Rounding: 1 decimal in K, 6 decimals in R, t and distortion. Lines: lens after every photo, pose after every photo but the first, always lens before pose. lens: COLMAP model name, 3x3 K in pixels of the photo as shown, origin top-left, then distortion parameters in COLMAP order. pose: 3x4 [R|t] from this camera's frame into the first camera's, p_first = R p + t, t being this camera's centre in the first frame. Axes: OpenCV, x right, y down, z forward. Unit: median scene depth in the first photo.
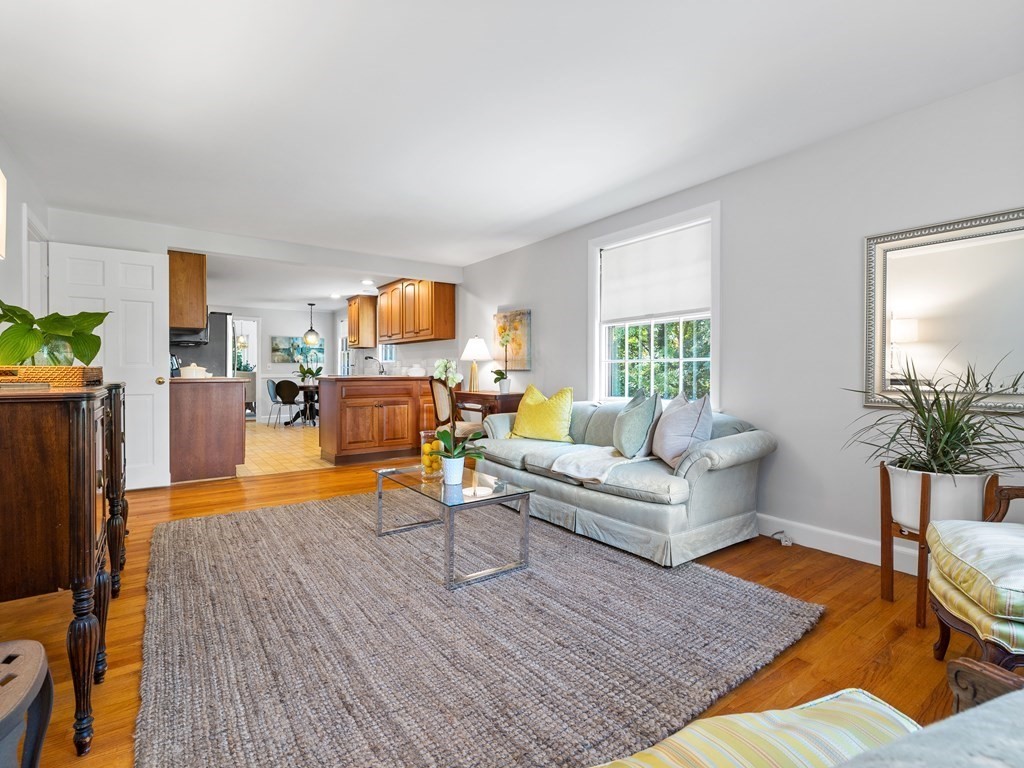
lens RADIAL K [[502.9, 0, 509.1], [0, 502.9, 381.6], [0, 0, 1]] dist [-0.001094, -0.000006]
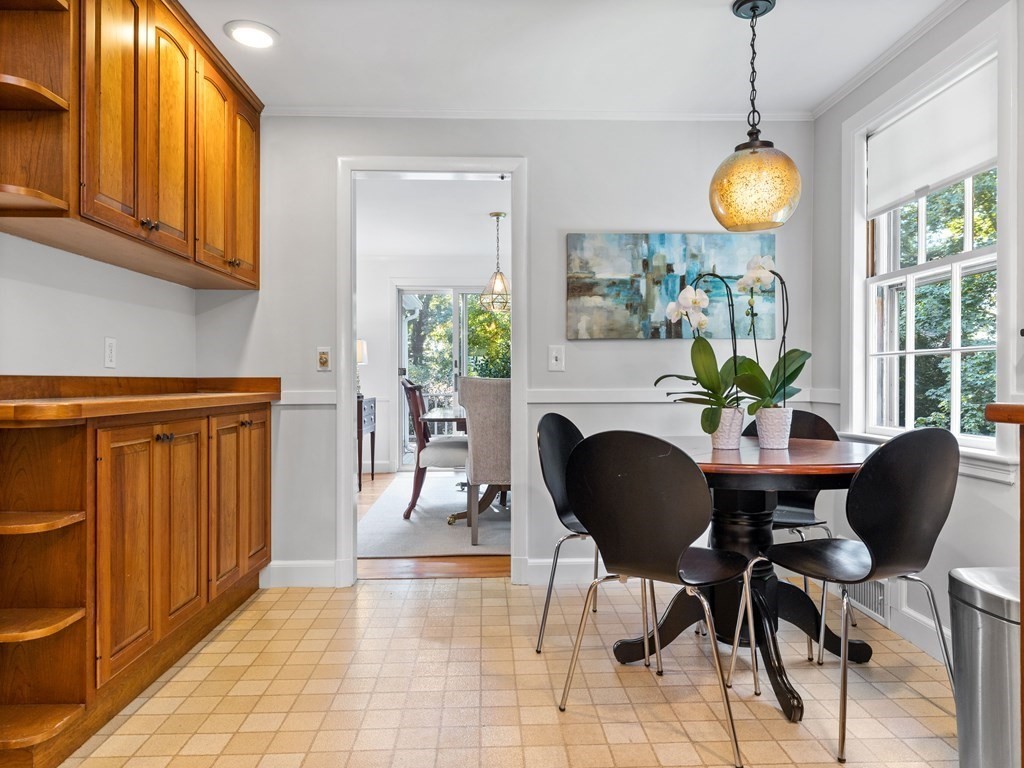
lens RADIAL K [[574.1, 0, 510.6], [0, 574.1, 381.4], [0, 0, 1]] dist [0.002909, 0.000145]
pose [[0.825652, -0.005149, -0.564156, -0.348558], [0.001912, 0.999978, -0.006329, -0.016627], [0.564177, 0.004147, 0.825644, 0.778936]]
